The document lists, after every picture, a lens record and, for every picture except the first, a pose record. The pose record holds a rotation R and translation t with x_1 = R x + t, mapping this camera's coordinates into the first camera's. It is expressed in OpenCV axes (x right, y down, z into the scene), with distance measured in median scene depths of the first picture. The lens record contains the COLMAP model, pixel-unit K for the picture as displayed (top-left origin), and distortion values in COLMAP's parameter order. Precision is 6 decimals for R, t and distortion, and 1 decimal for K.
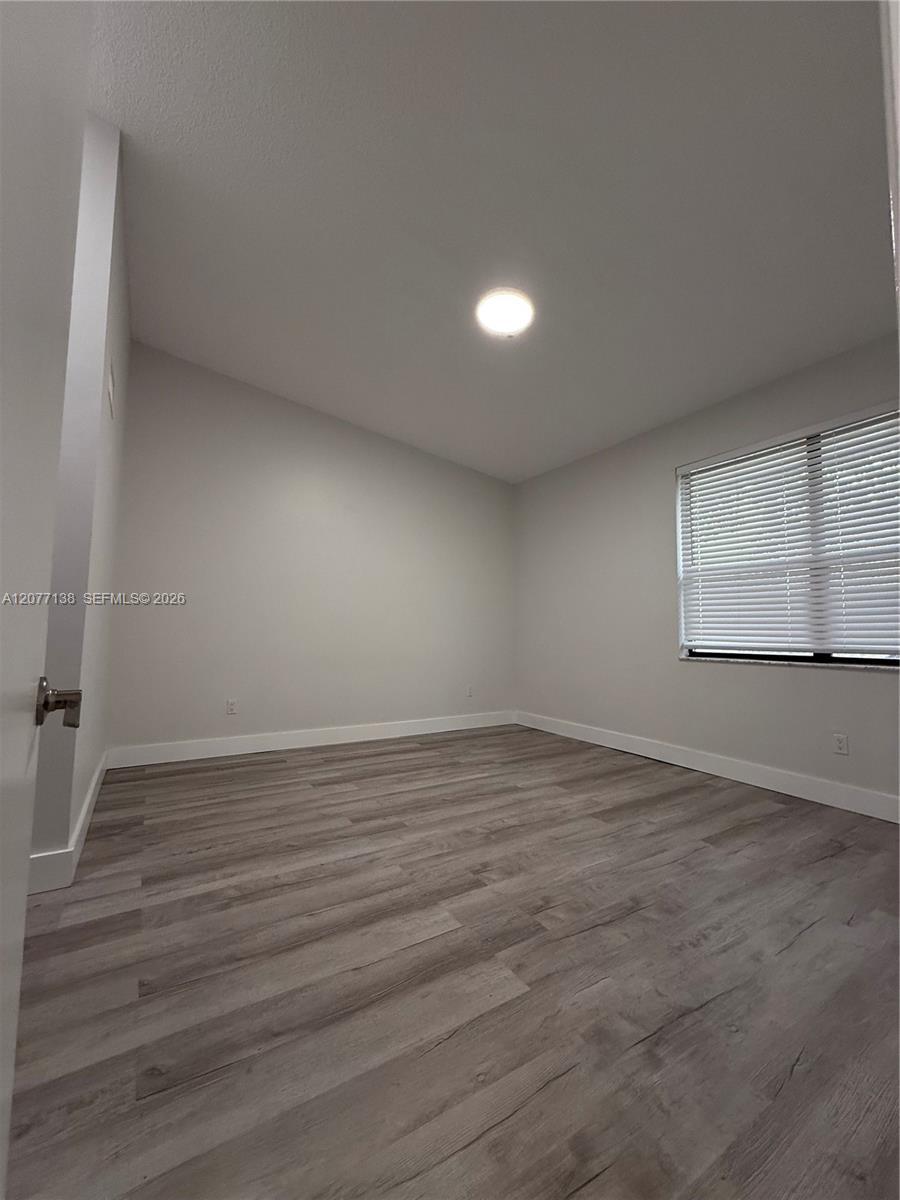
lens RADIAL K [[482.2, 0, 447.5], [0, 482.2, 600.2], [0, 0, 1]] dist [-0.000096, 0.000376]
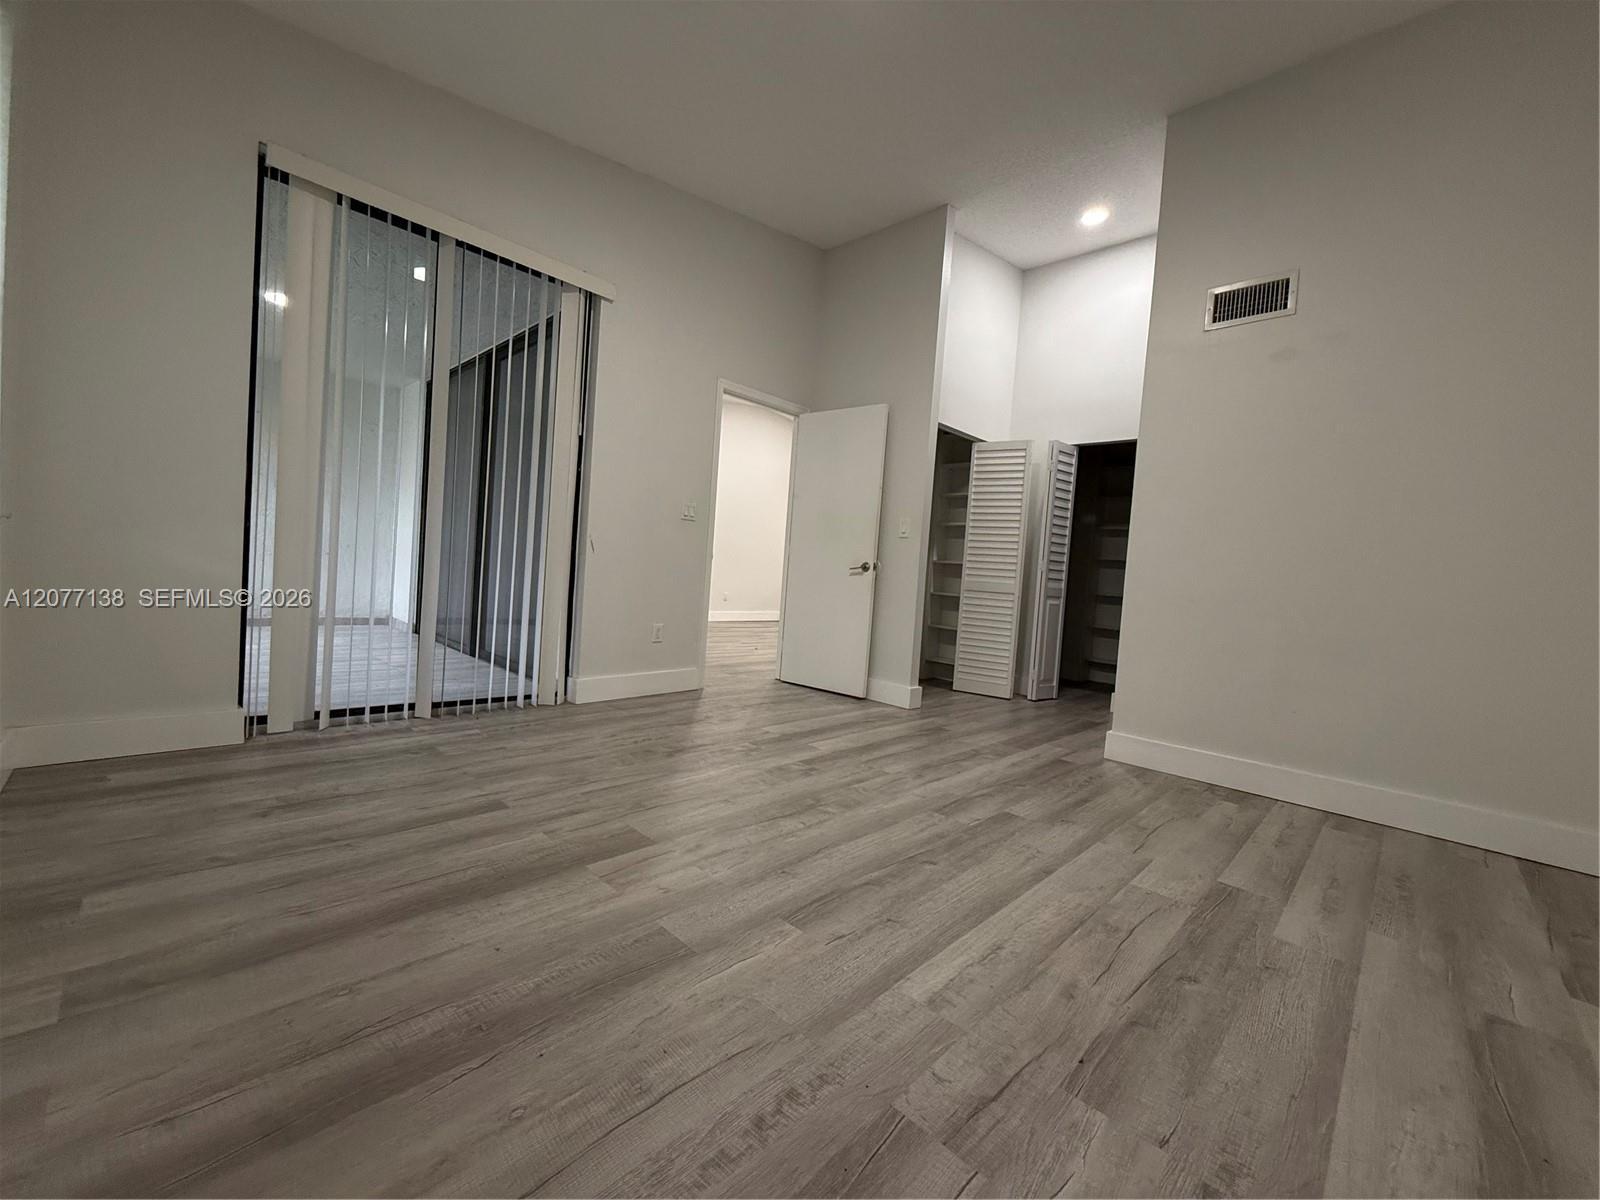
lens RADIAL K [[642.9, 0, 802.6], [0, 642.9, 595.2], [0, 0, 1]] dist [-0.000096, 0.000376]
pose [[-0.967755, -0.074467, -0.240634, 0.324712], [-0.067983, 0.997067, -0.035147, 0.184799], [0.242545, -0.017654, -0.969979, 1.735627]]
